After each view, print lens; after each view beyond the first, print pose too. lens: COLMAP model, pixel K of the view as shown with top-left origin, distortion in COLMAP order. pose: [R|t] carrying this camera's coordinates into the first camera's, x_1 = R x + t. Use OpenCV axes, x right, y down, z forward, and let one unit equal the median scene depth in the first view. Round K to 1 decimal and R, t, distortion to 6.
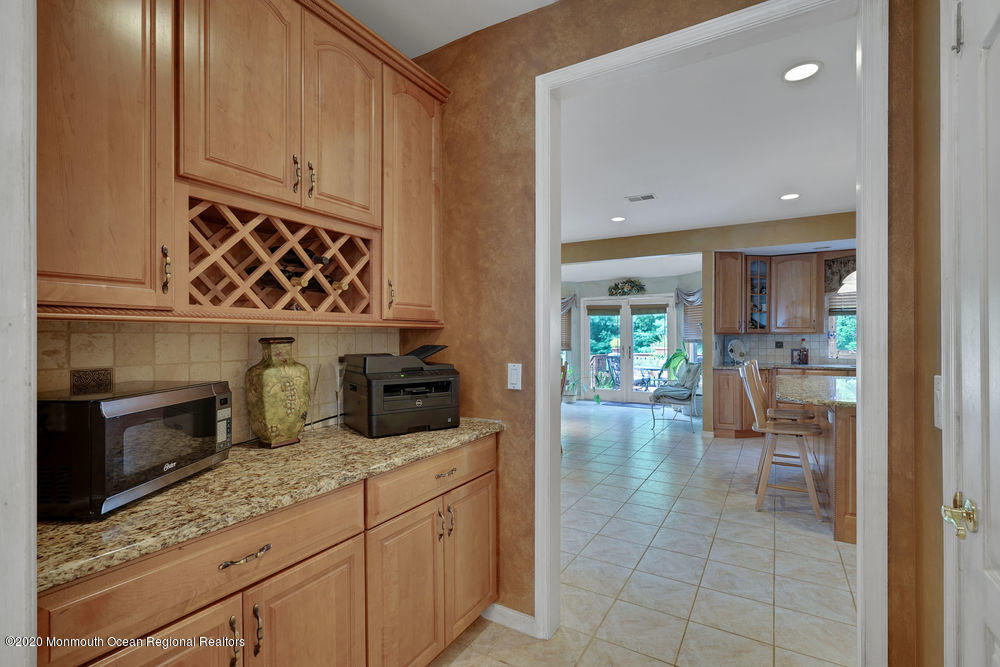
lens RADIAL K [[460.5, 0, 498.3], [0, 460.5, 337.5], [0, 0, 1]] dist [0.021794, 0.000708]
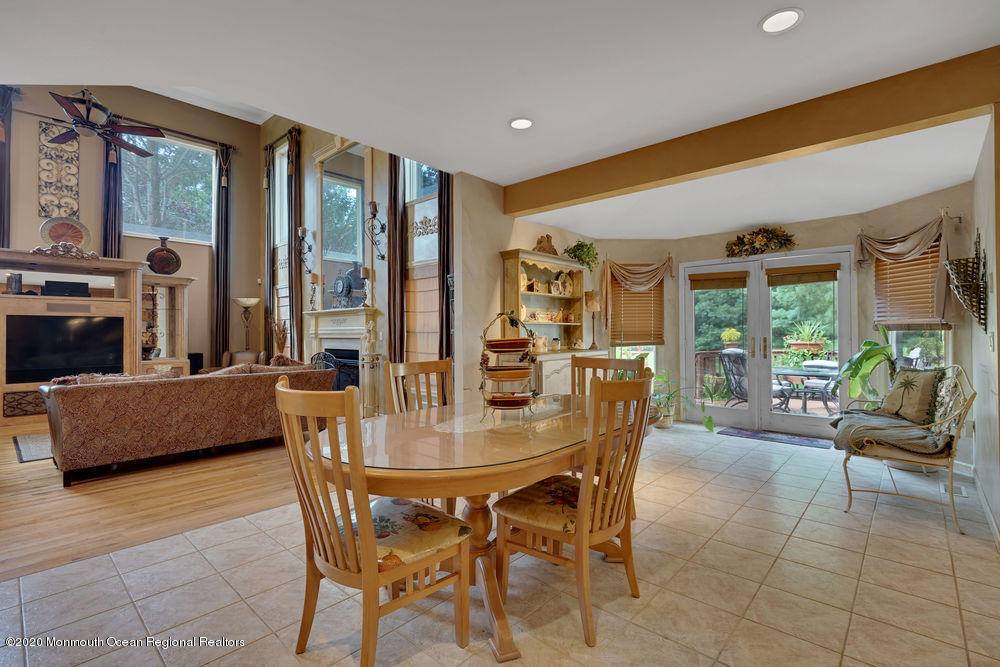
lens RADIAL K [[460.5, 0, 502.0], [0, 460.5, 327.4], [0, 0, 1]] dist [0.021794, 0.000708]
pose [[0.982832, -0.009567, -0.184254, 0.057031], [0.007266, 0.999887, -0.013159, 0.010529], [0.184359, 0.011594, 0.982791, 0.339381]]
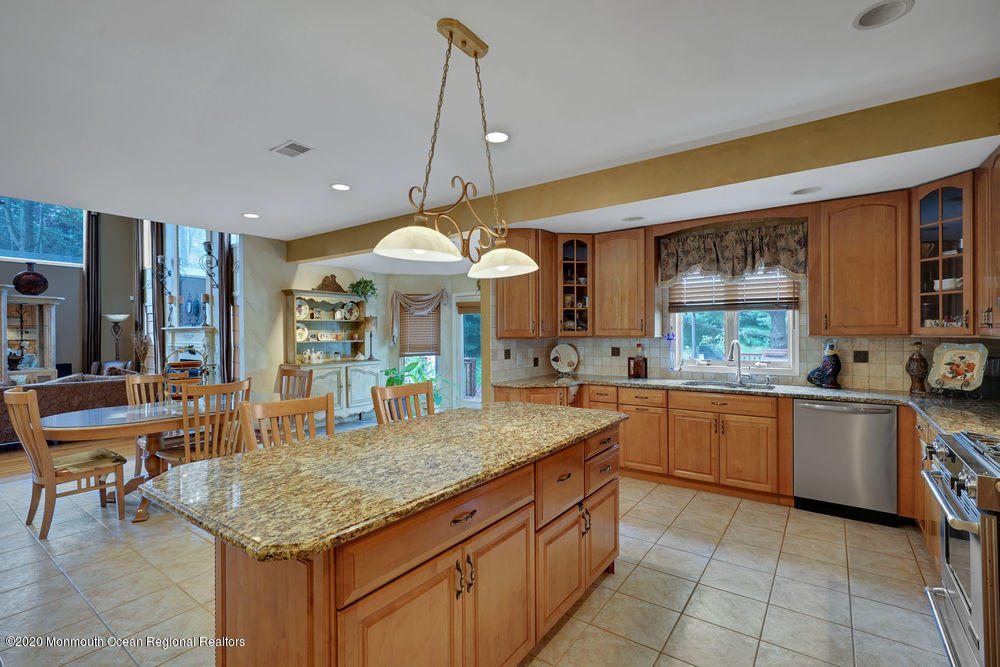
lens RADIAL K [[460.5, 0, 495.3], [0, 460.5, 336.4], [0, 0, 1]] dist [0.021794, 0.000708]
pose [[0.995570, -0.009065, -0.093590, 0.351380], [0.009542, 0.999944, 0.004652, -0.010510], [0.093543, -0.005524, 0.995600, 0.170889]]
